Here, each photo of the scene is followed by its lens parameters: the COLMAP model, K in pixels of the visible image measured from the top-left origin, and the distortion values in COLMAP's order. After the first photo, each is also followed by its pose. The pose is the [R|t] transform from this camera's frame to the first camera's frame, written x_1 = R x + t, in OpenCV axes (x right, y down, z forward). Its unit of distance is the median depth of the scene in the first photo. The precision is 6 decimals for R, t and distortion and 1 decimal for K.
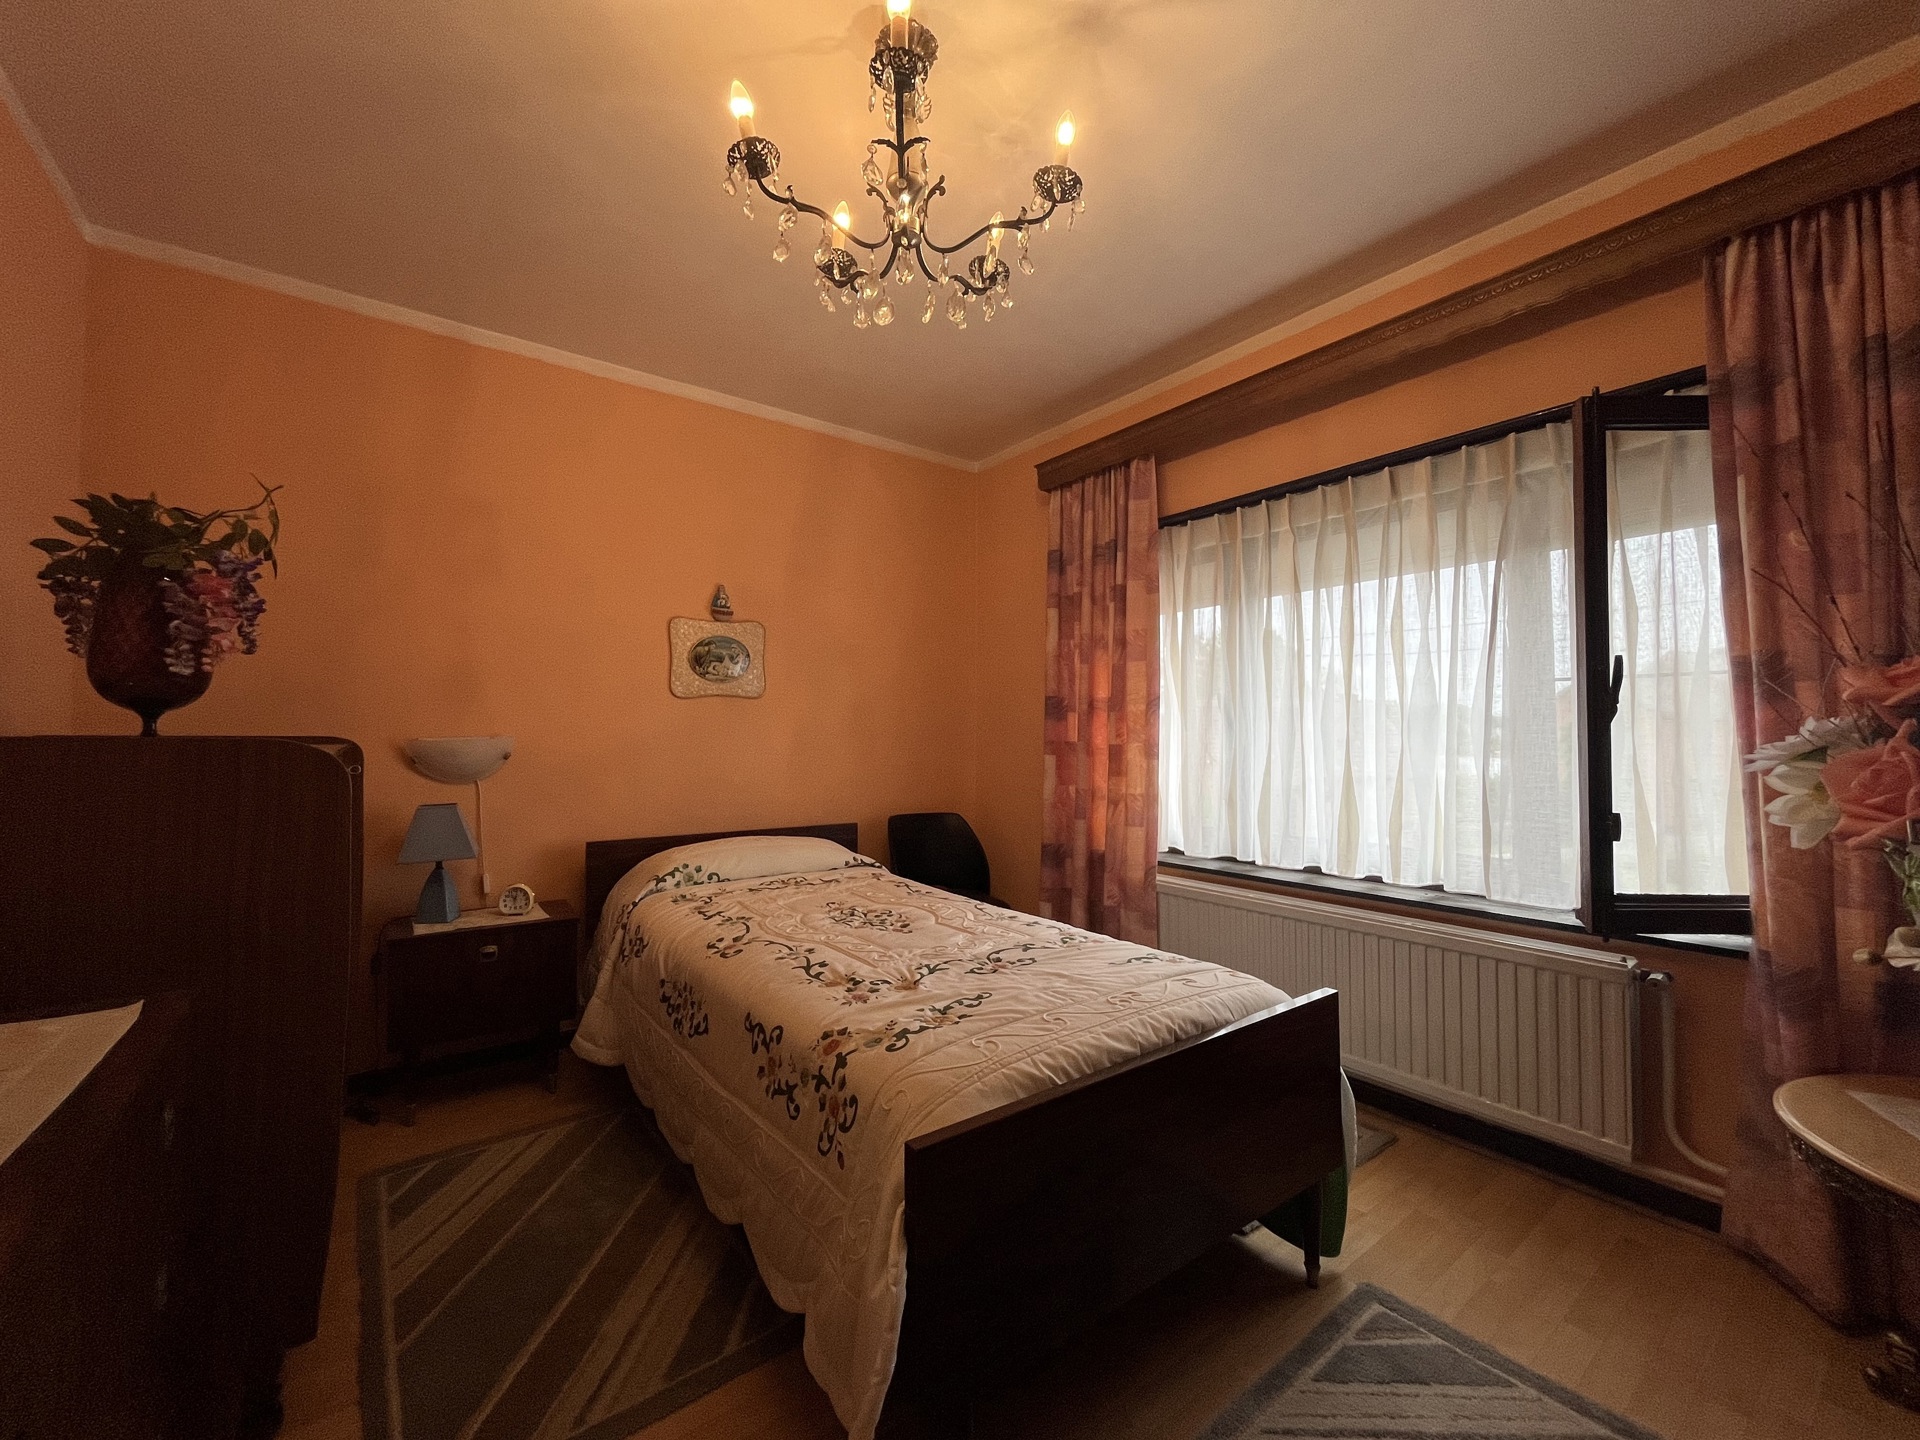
lens RADIAL K [[774.7, 0, 957.9], [0, 774.7, 719.7], [0, 0, 1]] dist [-0.000492, -0.000168]
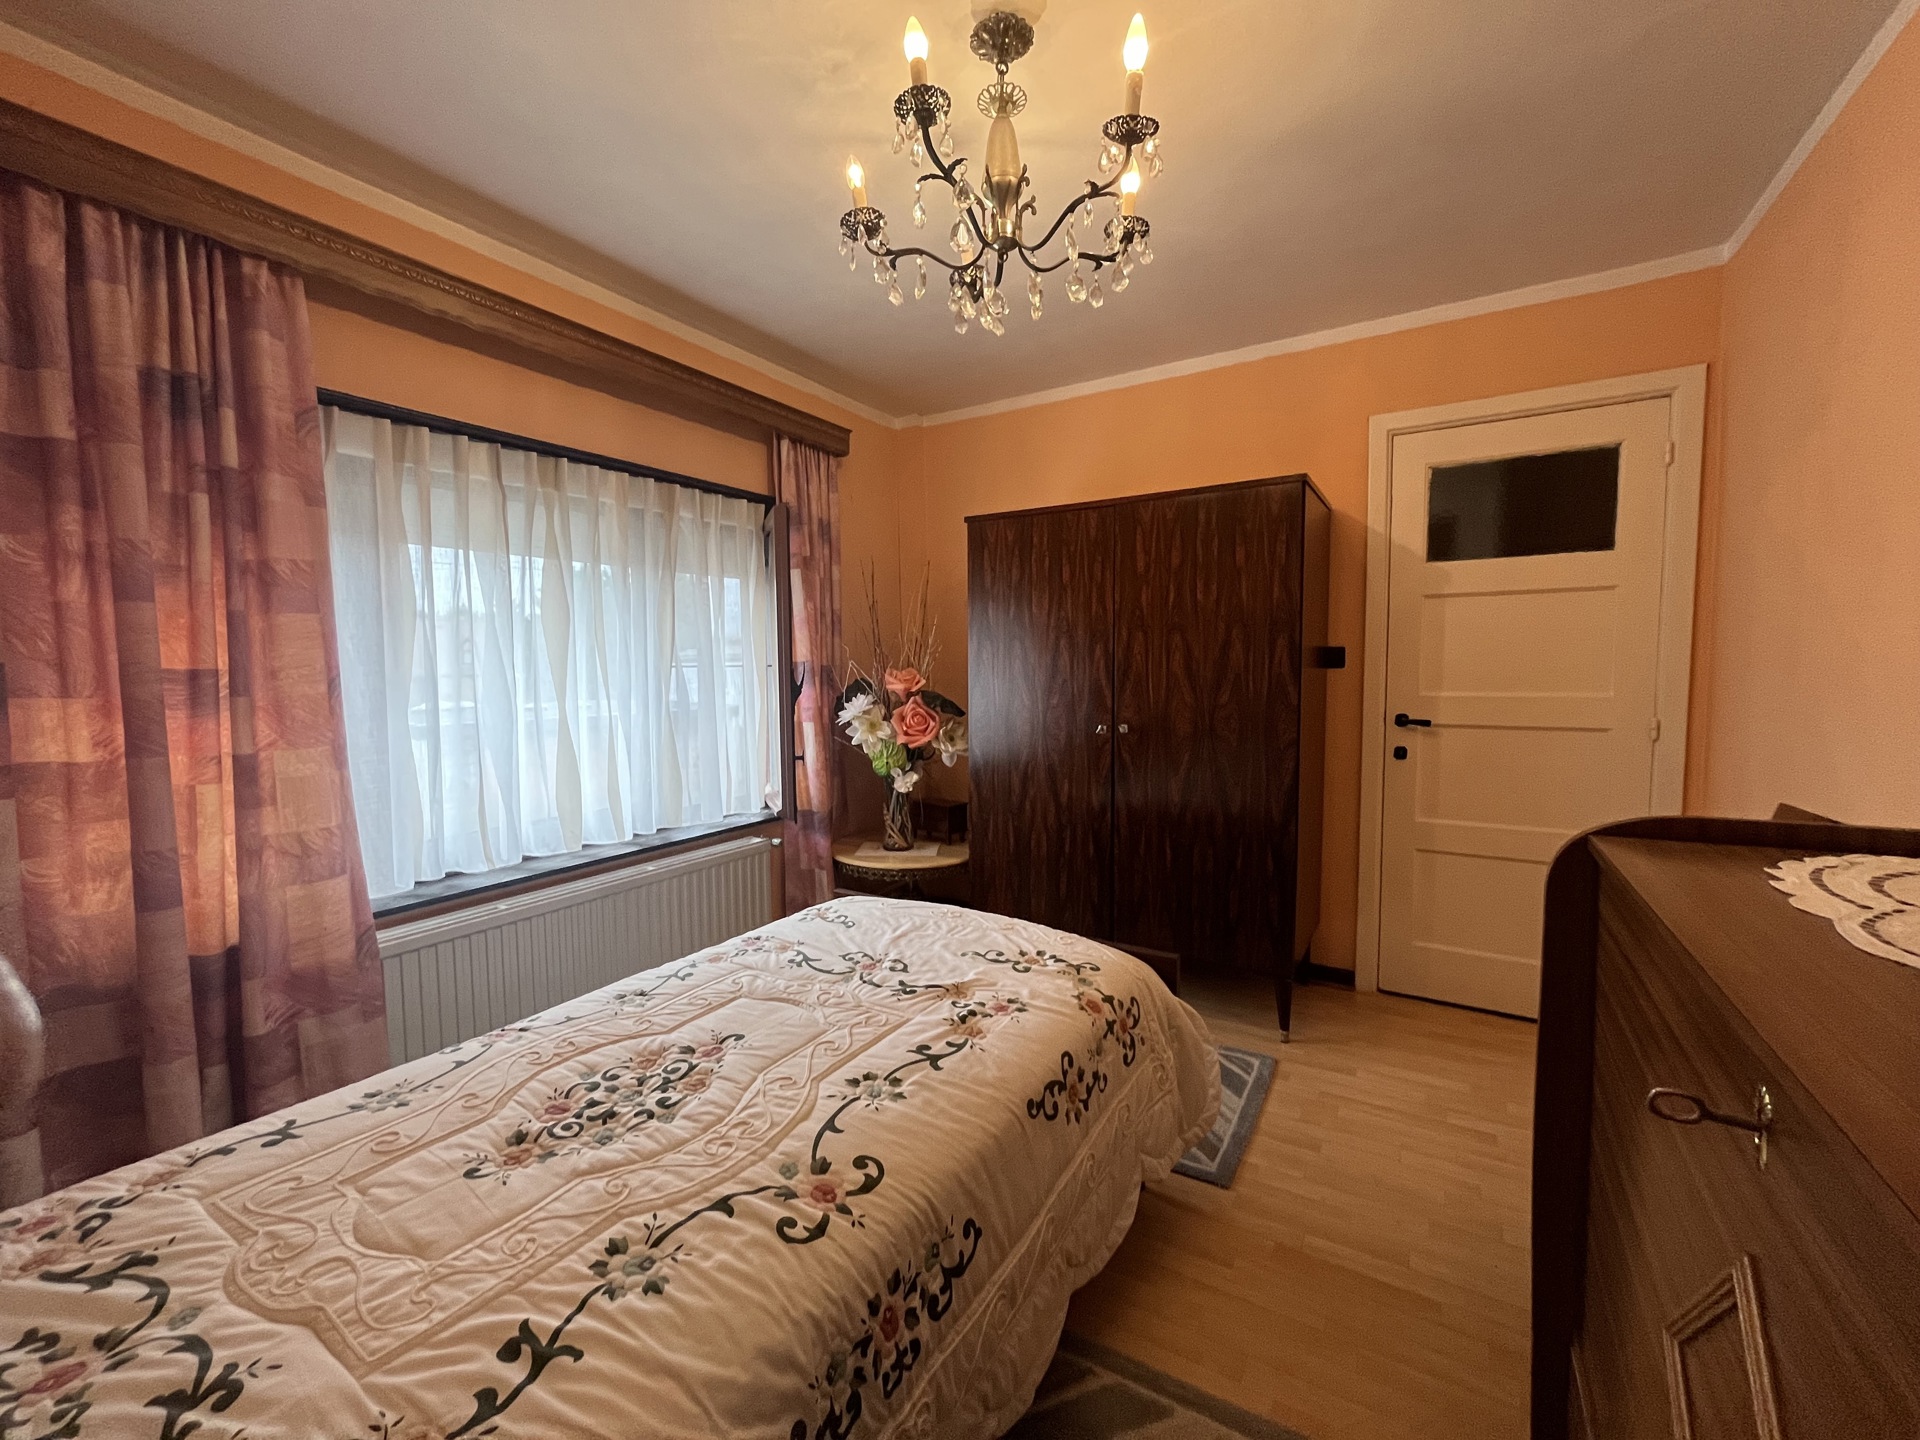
lens RADIAL K [[774.7, 0, 959.3], [0, 774.7, 717.7], [0, 0, 1]] dist [-0.000492, -0.000168]
pose [[-0.361850, -0.059891, 0.930310, -0.678589], [-0.012316, 0.998154, 0.059468, -0.045853], [-0.932155, 0.010061, -0.361920, 0.950138]]
